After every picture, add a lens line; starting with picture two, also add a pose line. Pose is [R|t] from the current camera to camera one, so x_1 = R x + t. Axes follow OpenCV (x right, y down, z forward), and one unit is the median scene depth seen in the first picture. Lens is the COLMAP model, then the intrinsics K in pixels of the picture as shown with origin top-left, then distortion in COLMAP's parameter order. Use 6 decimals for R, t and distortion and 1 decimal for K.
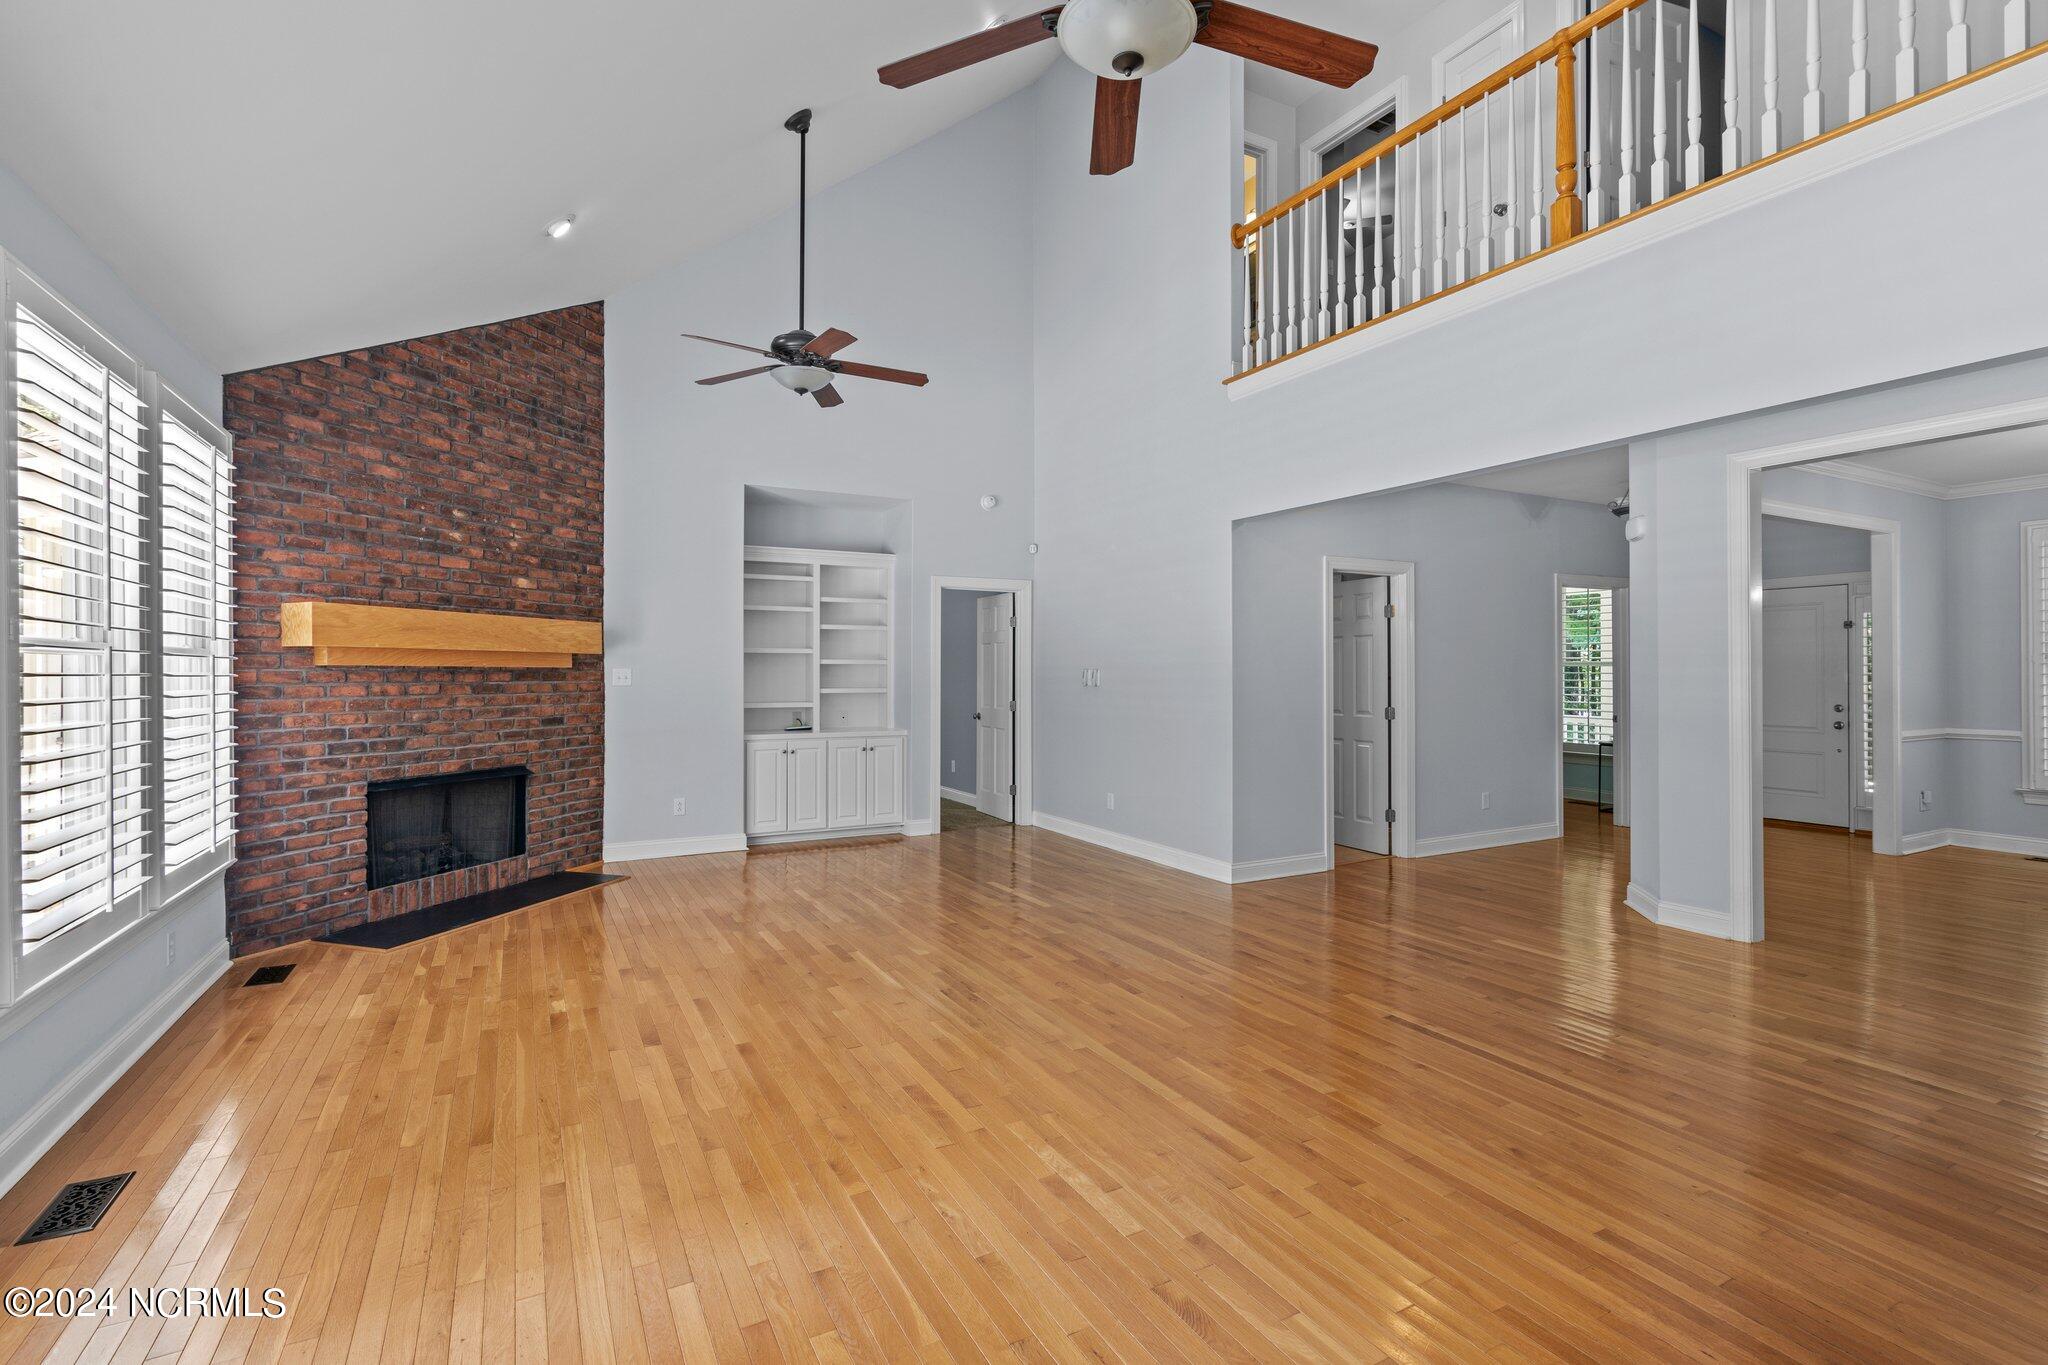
lens RADIAL K [[931.3, 0, 1021.8], [0, 931.3, 675.4], [0, 0, 1]] dist [0.003437, 0.000077]
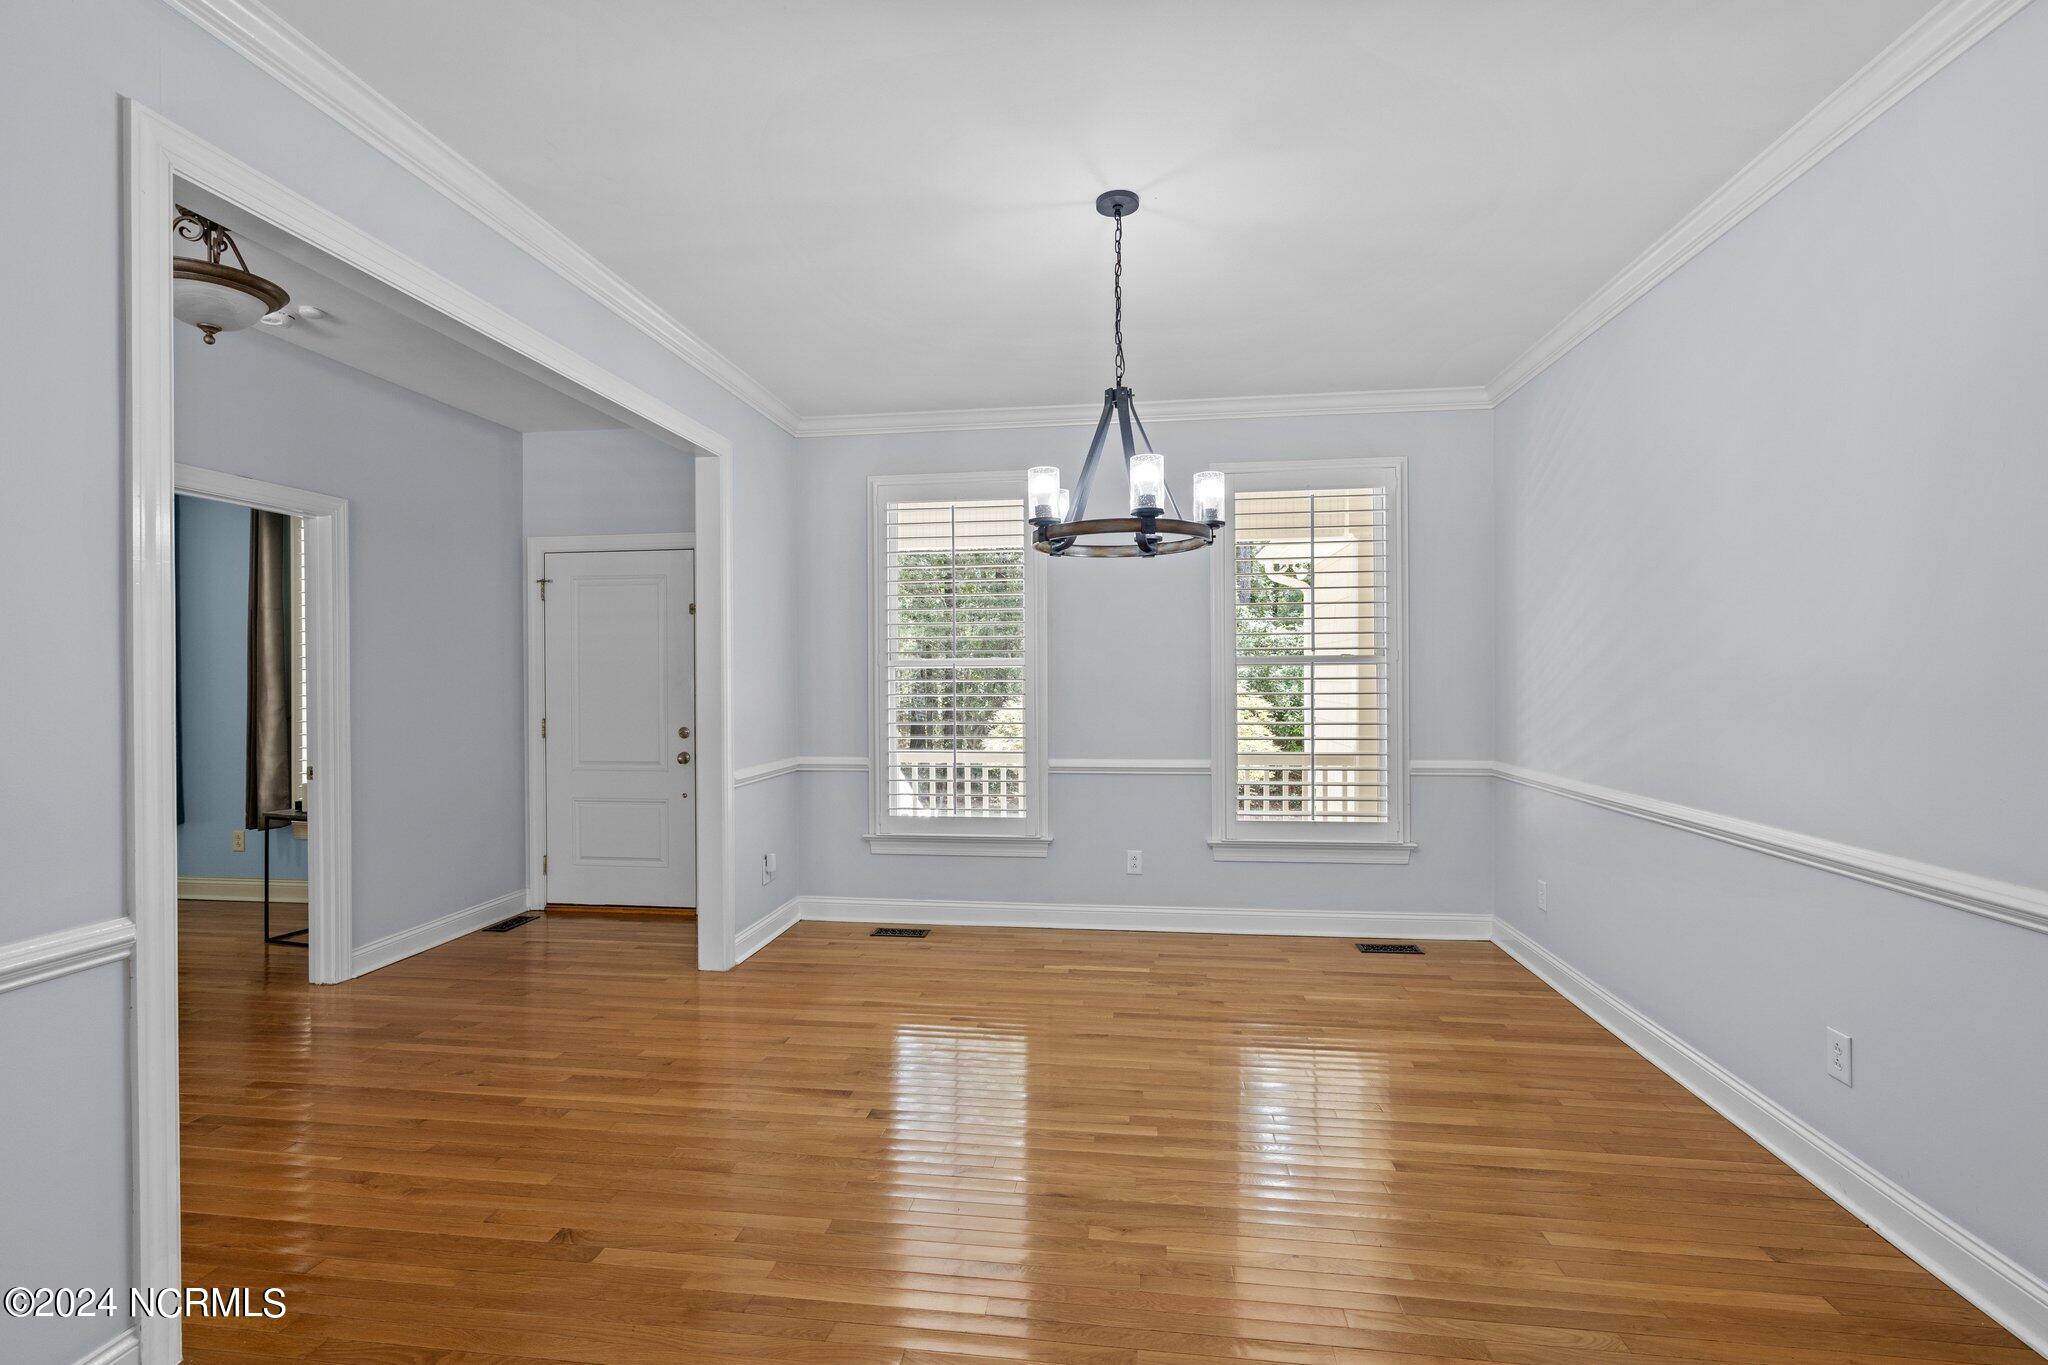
lens RADIAL K [[931.3, 0, 1018.5], [0, 931.3, 684.9], [0, 0, 1]] dist [0.003437, 0.000077]
pose [[0.577607, -0.001065, 0.816314, 0.523765], [0.005374, 0.999982, -0.002498, 0.004106], [-0.816297, 0.005829, 0.577603, 0.465985]]
